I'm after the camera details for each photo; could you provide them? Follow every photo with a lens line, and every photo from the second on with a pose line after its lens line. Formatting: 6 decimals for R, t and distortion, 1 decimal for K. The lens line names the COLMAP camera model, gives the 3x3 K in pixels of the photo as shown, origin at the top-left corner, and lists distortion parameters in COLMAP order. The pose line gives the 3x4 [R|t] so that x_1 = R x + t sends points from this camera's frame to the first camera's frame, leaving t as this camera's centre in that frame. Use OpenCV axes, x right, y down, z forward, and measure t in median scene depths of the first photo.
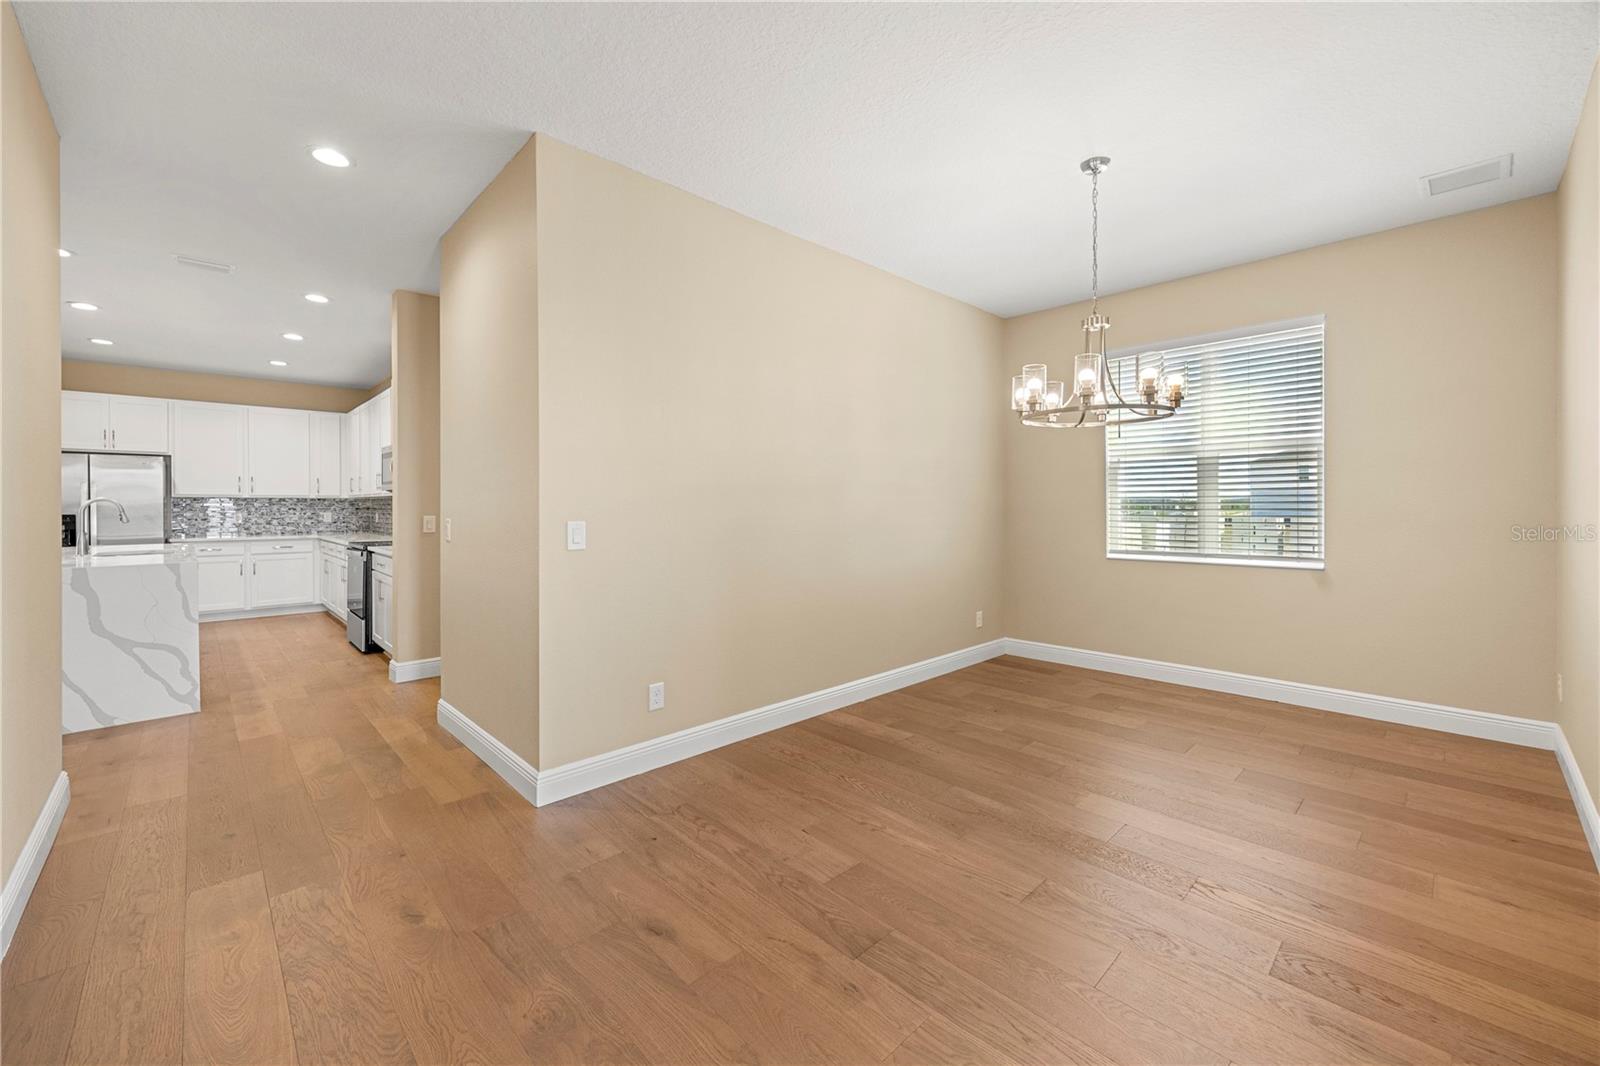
lens RADIAL K [[632.2, 0, 799.2], [0, 632.2, 509.7], [0, 0, 1]] dist [0.001791, -0.000163]
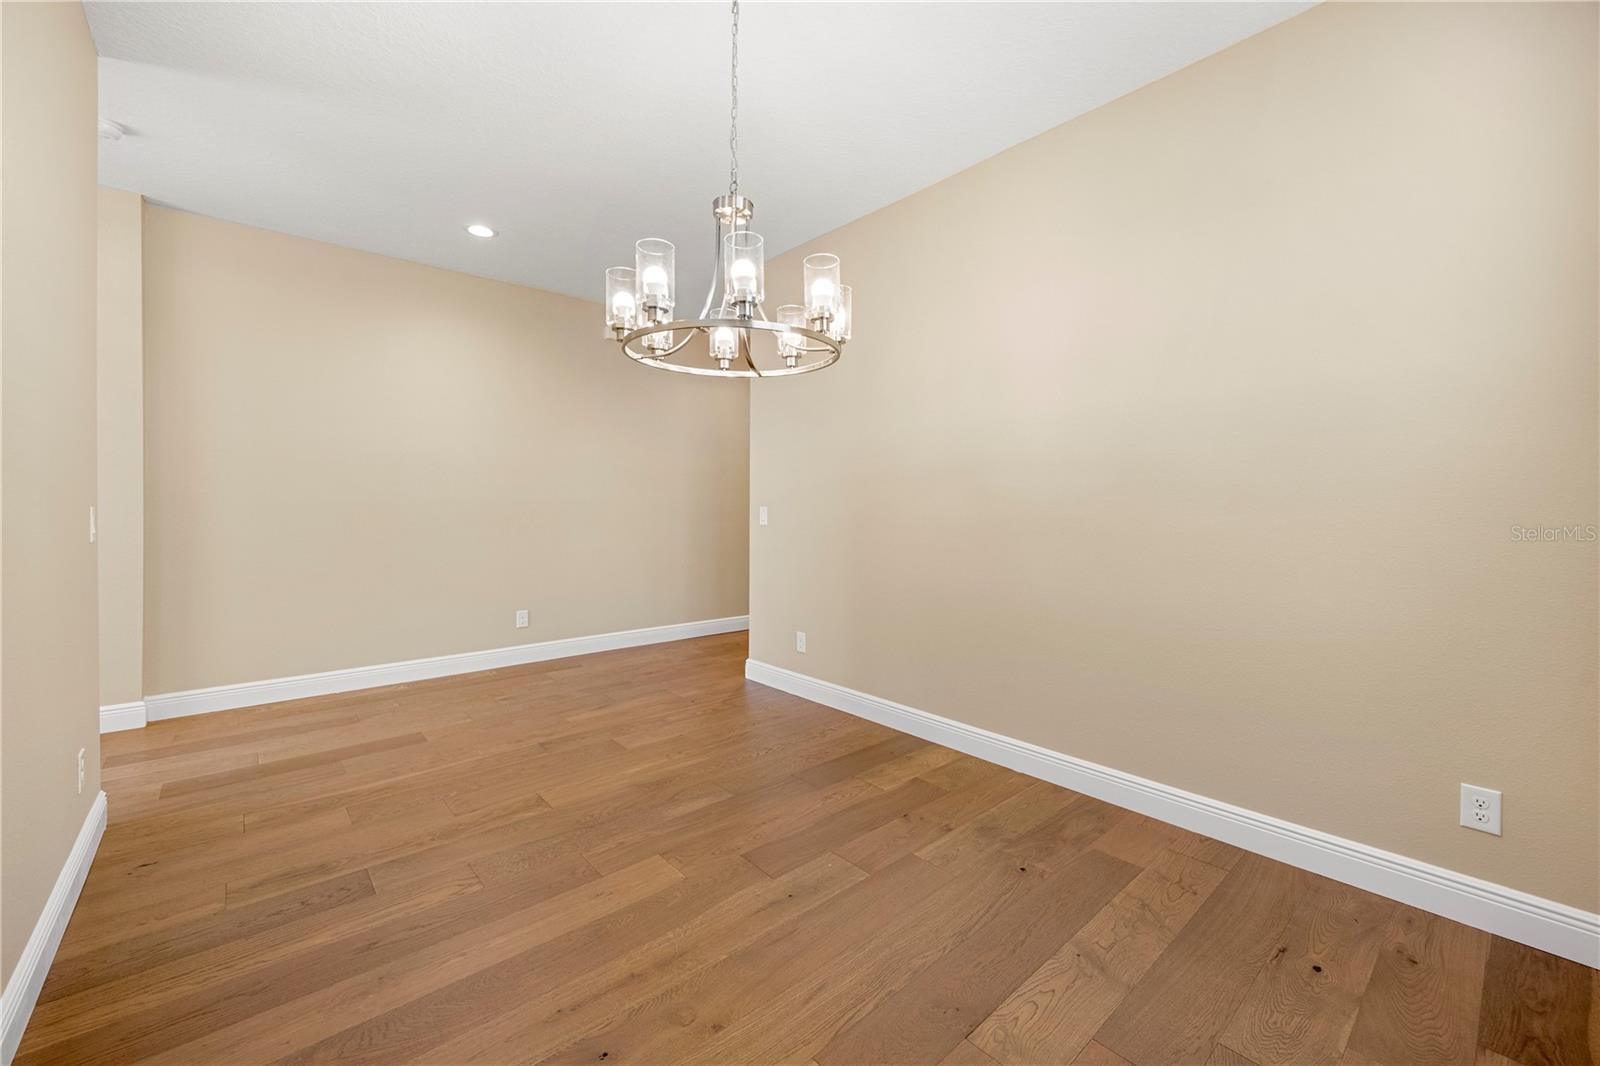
lens RADIAL K [[632.2, 0, 799.2], [0, 632.2, 509.7], [0, 0, 1]] dist [0.001791, -0.000163]
pose [[-0.040757, 0.006188, -0.999150, 0.985671], [-0.007298, 0.999952, 0.006490, 0.013599], [0.999142, 0.007557, -0.040710, 0.962172]]
